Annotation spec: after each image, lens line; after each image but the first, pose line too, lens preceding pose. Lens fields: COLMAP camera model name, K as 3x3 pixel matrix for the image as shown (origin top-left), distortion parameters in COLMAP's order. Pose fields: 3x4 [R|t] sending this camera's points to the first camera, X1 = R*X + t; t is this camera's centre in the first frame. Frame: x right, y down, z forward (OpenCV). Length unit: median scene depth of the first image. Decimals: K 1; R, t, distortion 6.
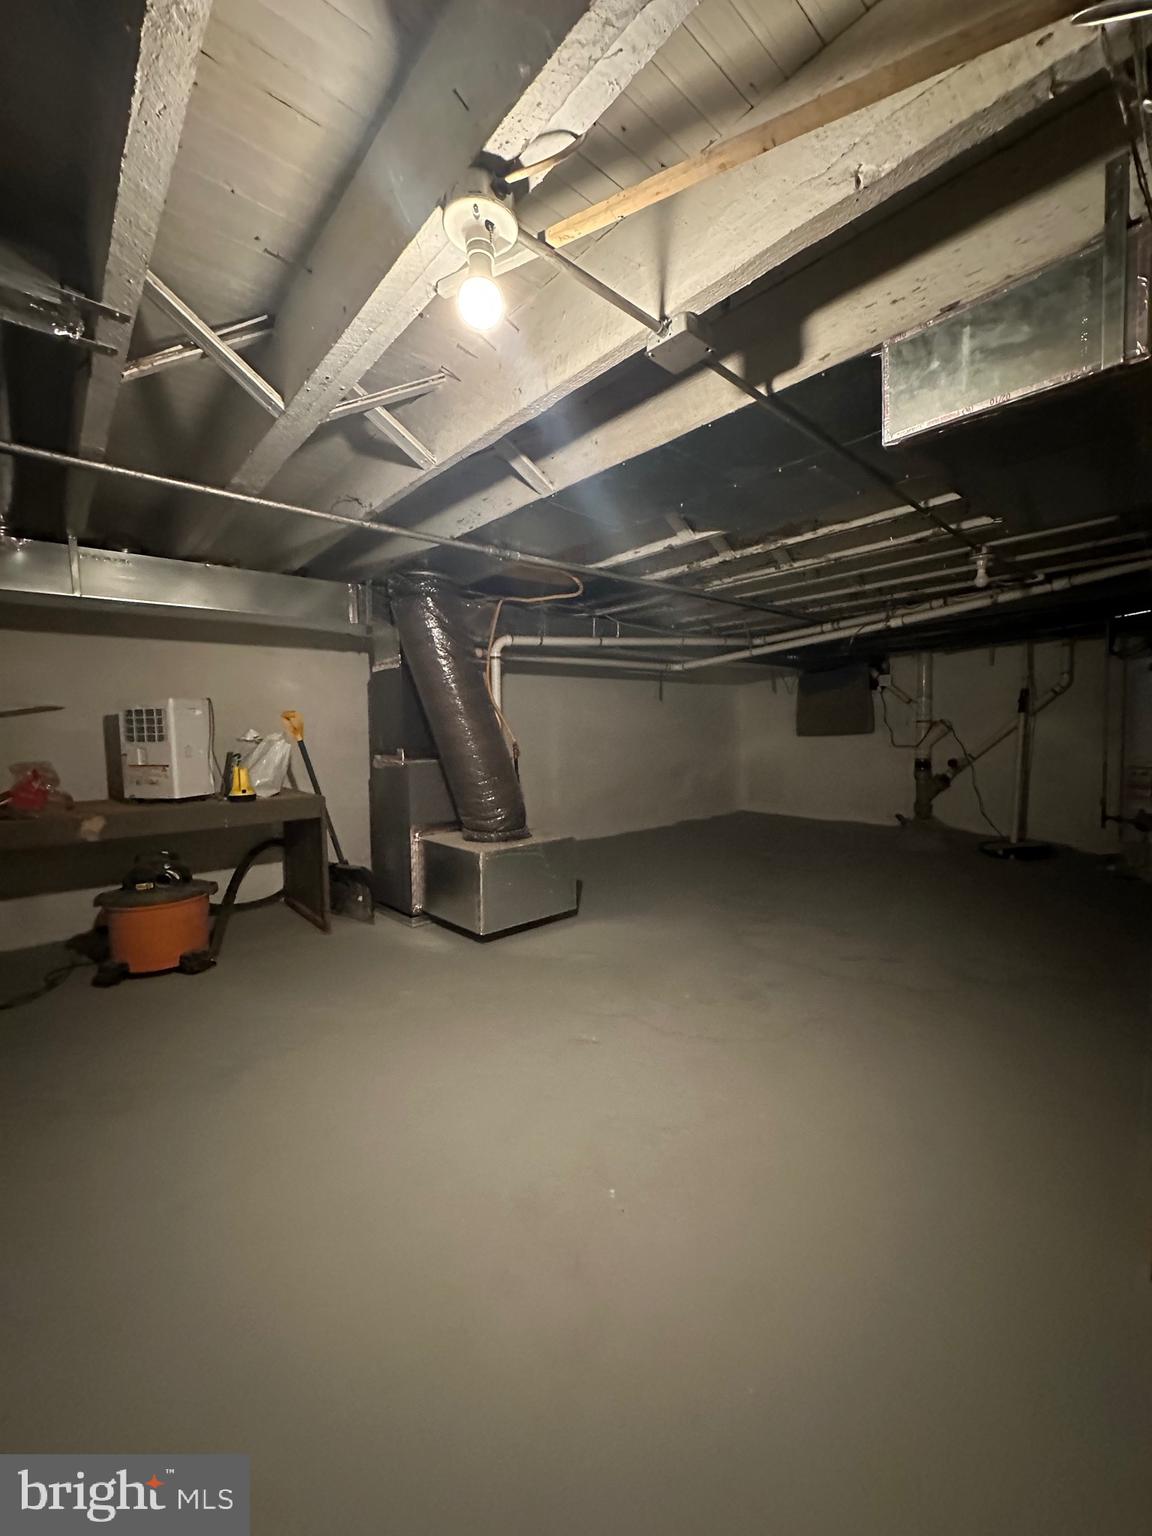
lens RADIAL K [[610.5, 0, 578.2], [0, 610.5, 767.6], [0, 0, 1]] dist [-0.008377, 0.000027]
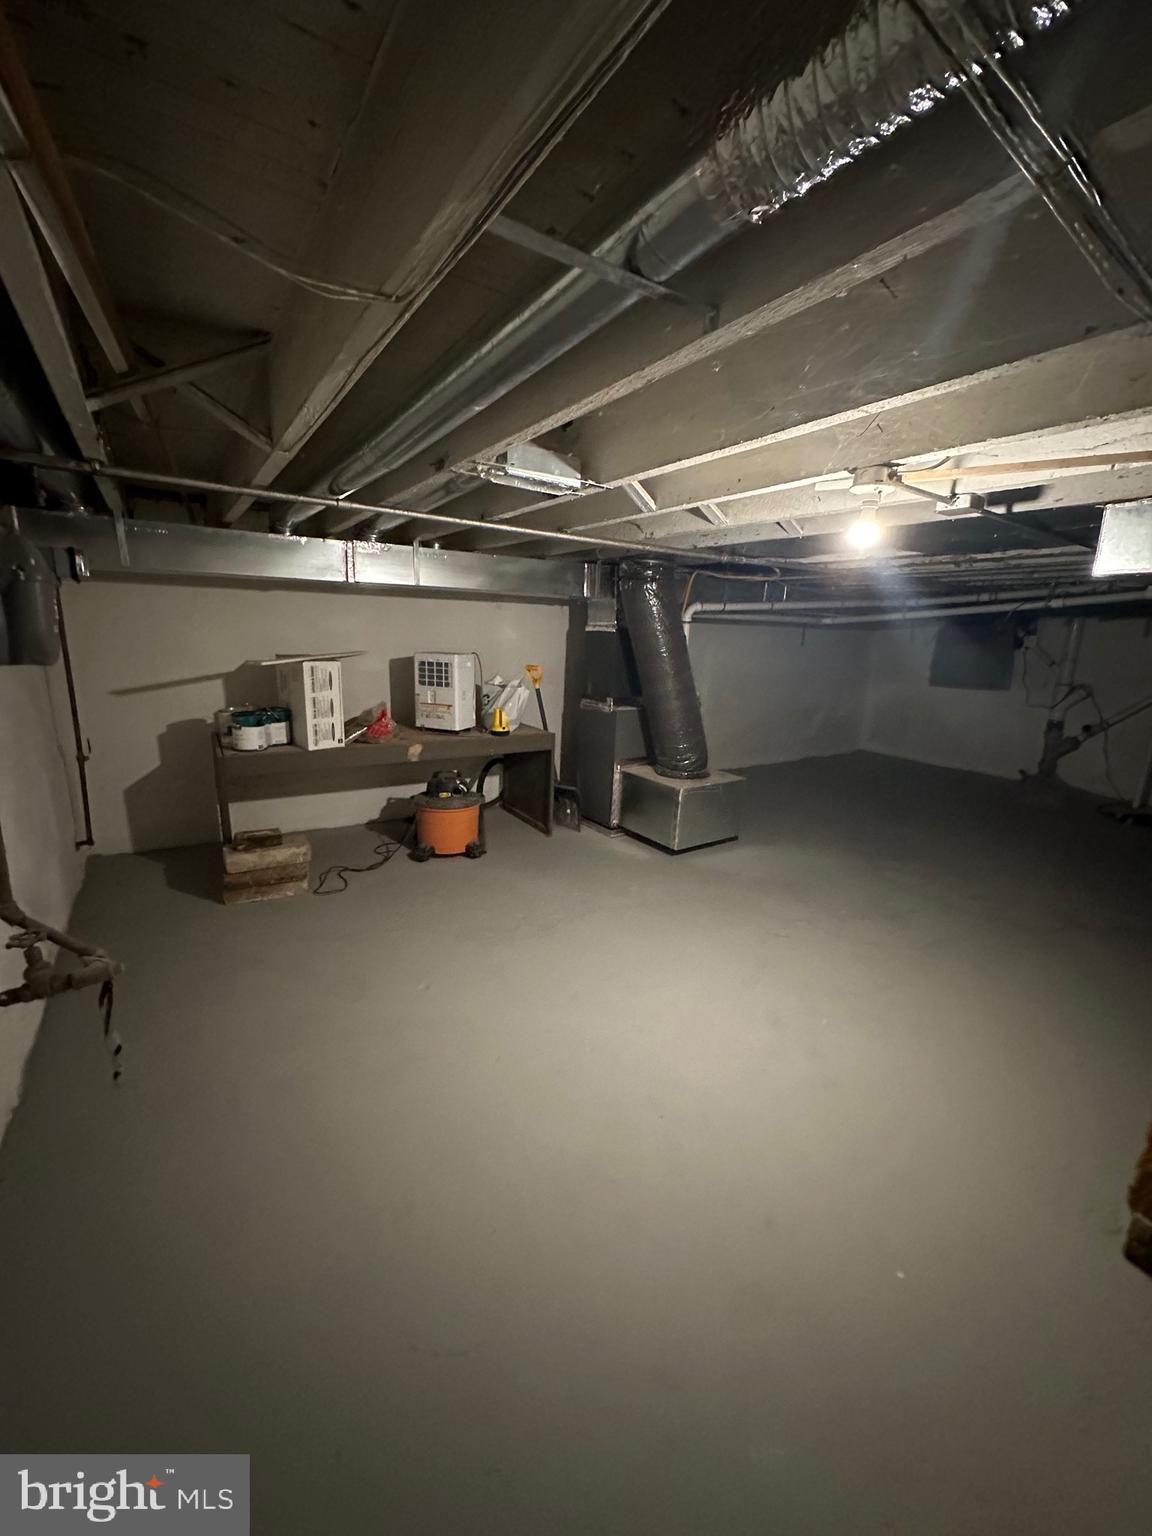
lens RADIAL K [[610.5, 0, 577.5], [0, 610.5, 767.6], [0, 0, 1]] dist [-0.008377, 0.000027]
pose [[0.988875, 0.081369, -0.124517, -0.195095], [-0.060670, 0.984953, 0.161821, -0.090175], [0.135811, -0.152466, 0.978933, -0.259484]]
